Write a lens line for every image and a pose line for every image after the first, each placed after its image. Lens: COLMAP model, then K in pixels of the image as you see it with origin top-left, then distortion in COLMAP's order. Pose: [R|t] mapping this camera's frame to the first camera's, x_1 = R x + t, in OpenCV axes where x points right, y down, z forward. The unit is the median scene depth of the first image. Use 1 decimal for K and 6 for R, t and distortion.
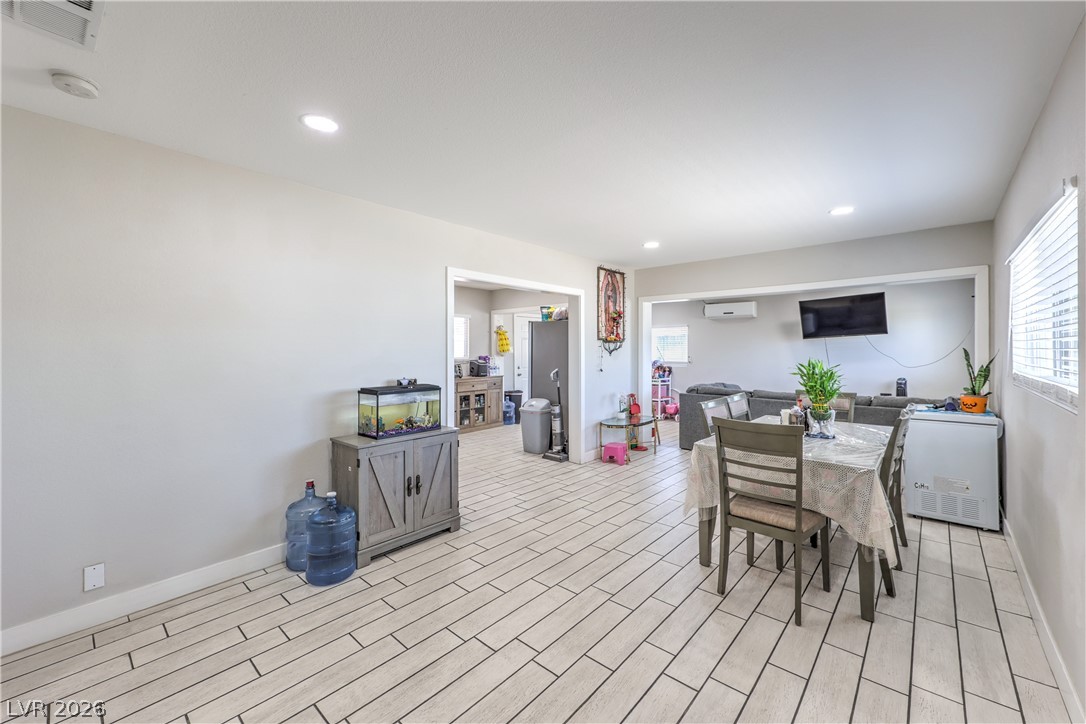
lens RADIAL K [[447.7, 0, 547.8], [0, 447.7, 351.4], [0, 0, 1]] dist [0.011557, 0.000108]
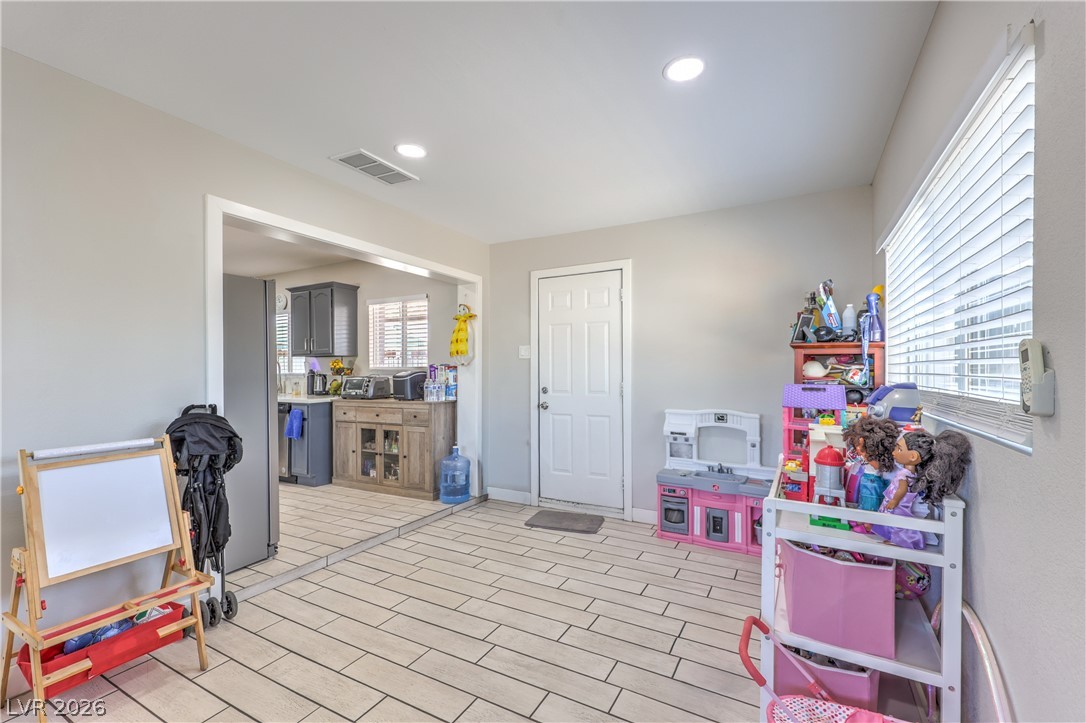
lens RADIAL K [[473.2, 0, 545.1], [0, 473.2, 368.8], [0, 0, 1]] dist [0.001812, 0.000020]
pose [[0.220800, -0.001085, -0.975318, 0.463630], [-0.001160, 0.999998, -0.001375, 0.016689], [0.975318, 0.001435, 0.220799, 1.023878]]
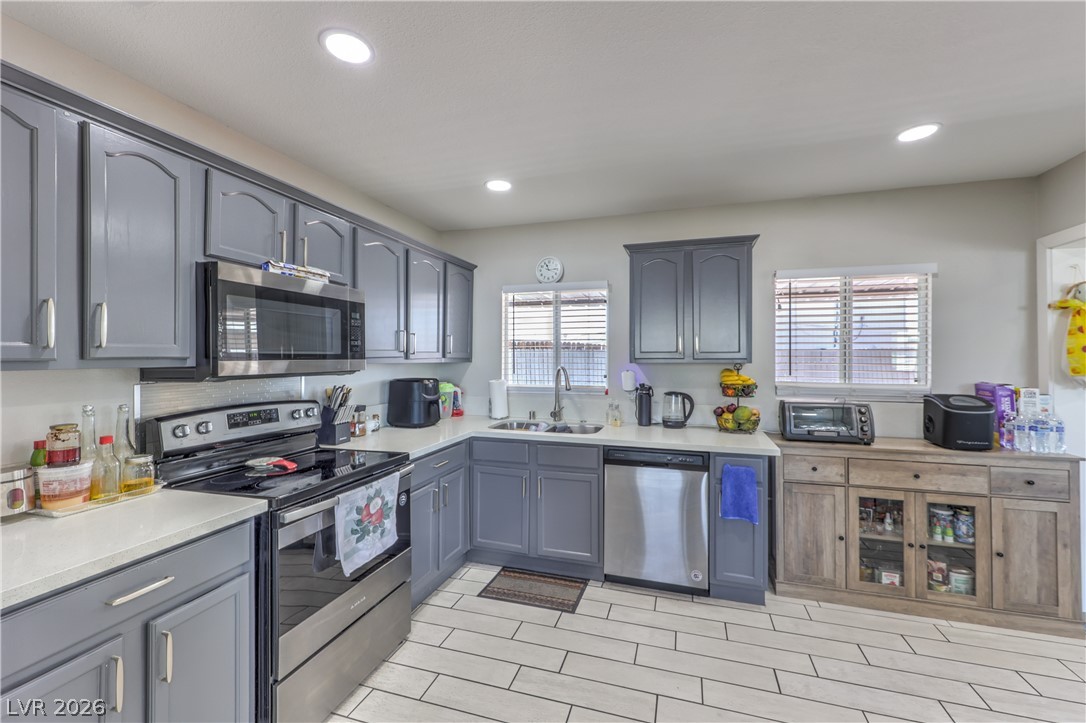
lens RADIAL K [[447.7, 0, 548.3], [0, 447.7, 355.5], [0, 0, 1]] dist [0.011557, 0.000108]
pose [[0.415048, 0.005564, -0.909782, 0.020432], [-0.005742, 0.999977, 0.003496, -0.009704], [0.909781, 0.003773, 0.415071, 0.587326]]
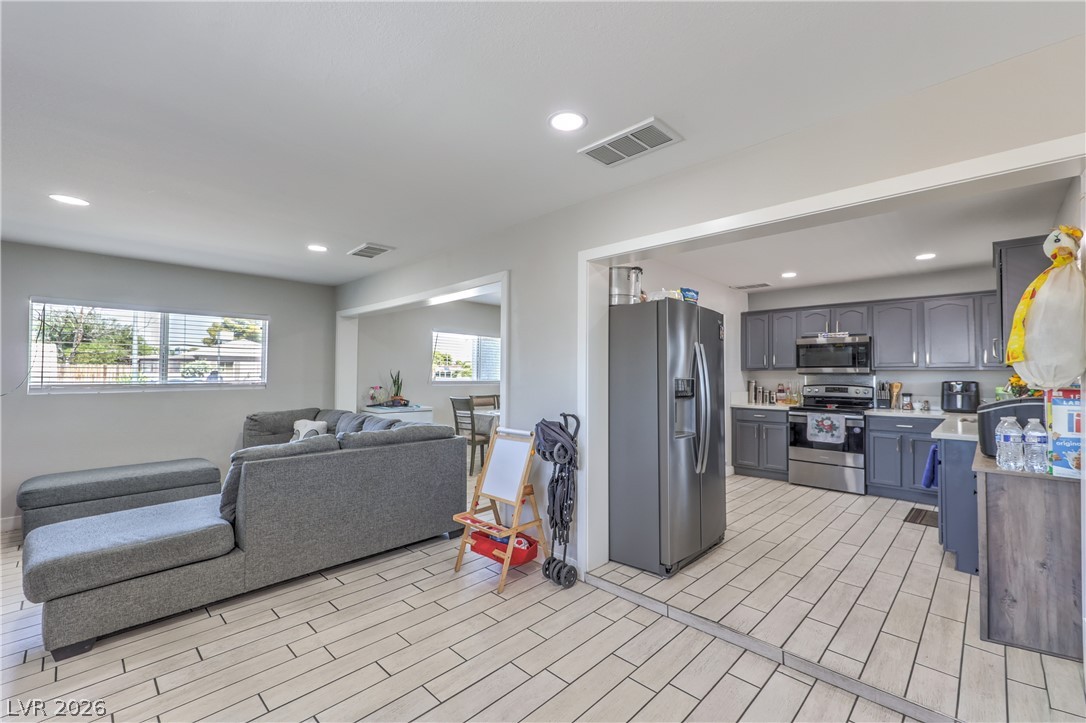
lens RADIAL K [[447.7, 0, 575.0], [0, 447.7, 366.4], [0, 0, 1]] dist [0.011557, 0.000108]
pose [[-0.999782, -0.001818, 0.020820, 0.105435], [-0.002219, 0.999812, -0.019254, 0.006559], [-0.020781, -0.019296, -0.999598, 1.258927]]
